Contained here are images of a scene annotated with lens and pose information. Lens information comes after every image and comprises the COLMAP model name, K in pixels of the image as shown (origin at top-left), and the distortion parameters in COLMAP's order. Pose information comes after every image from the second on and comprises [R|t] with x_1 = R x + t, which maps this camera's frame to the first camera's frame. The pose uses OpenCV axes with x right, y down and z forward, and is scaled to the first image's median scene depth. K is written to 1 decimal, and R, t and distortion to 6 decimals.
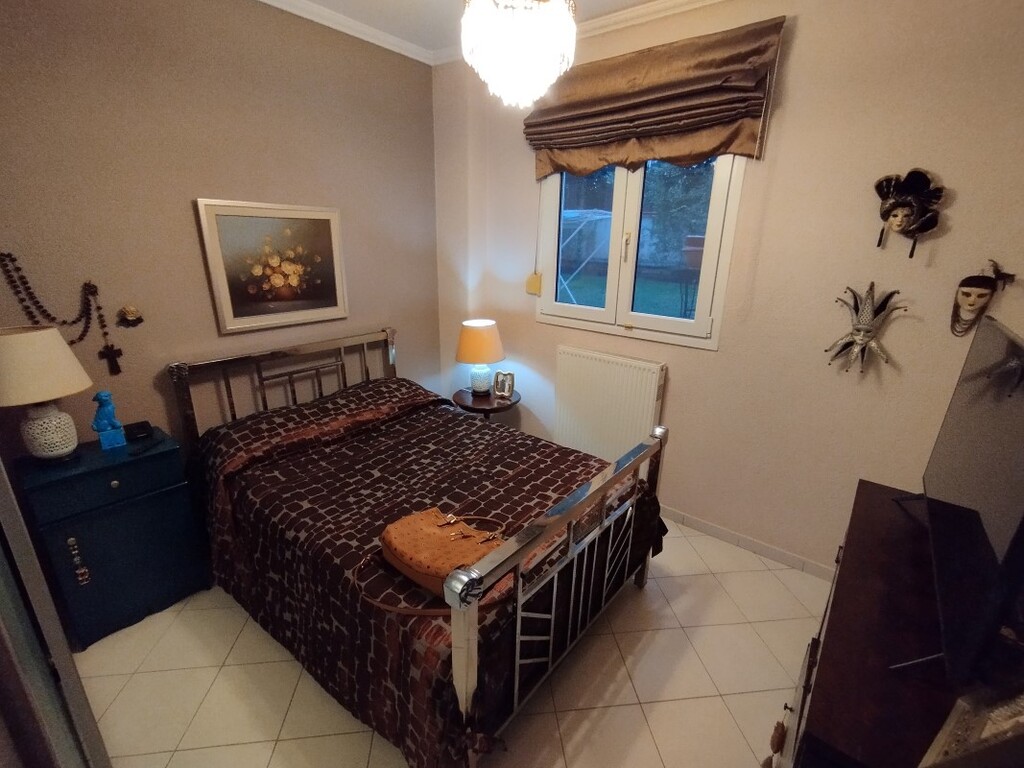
lens RADIAL K [[468.0, 0, 511.1], [0, 468.0, 389.7], [0, 0, 1]] dist [0.001540, 0.001792]
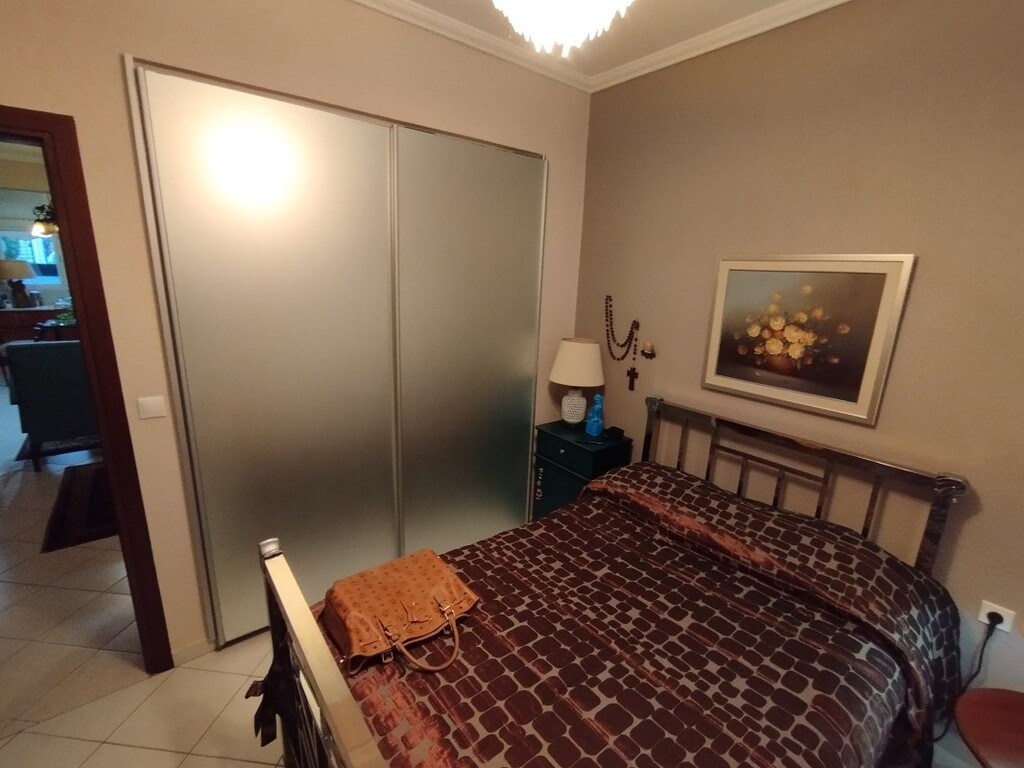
lens RADIAL K [[468.0, 0, 514.8], [0, 468.0, 389.2], [0, 0, 1]] dist [0.001540, 0.001792]
pose [[-0.196218, 0.219745, -0.955620, 0.397523], [-0.349091, 0.895059, 0.277498, -0.247360], [0.916315, 0.388049, -0.098916, 0.732955]]
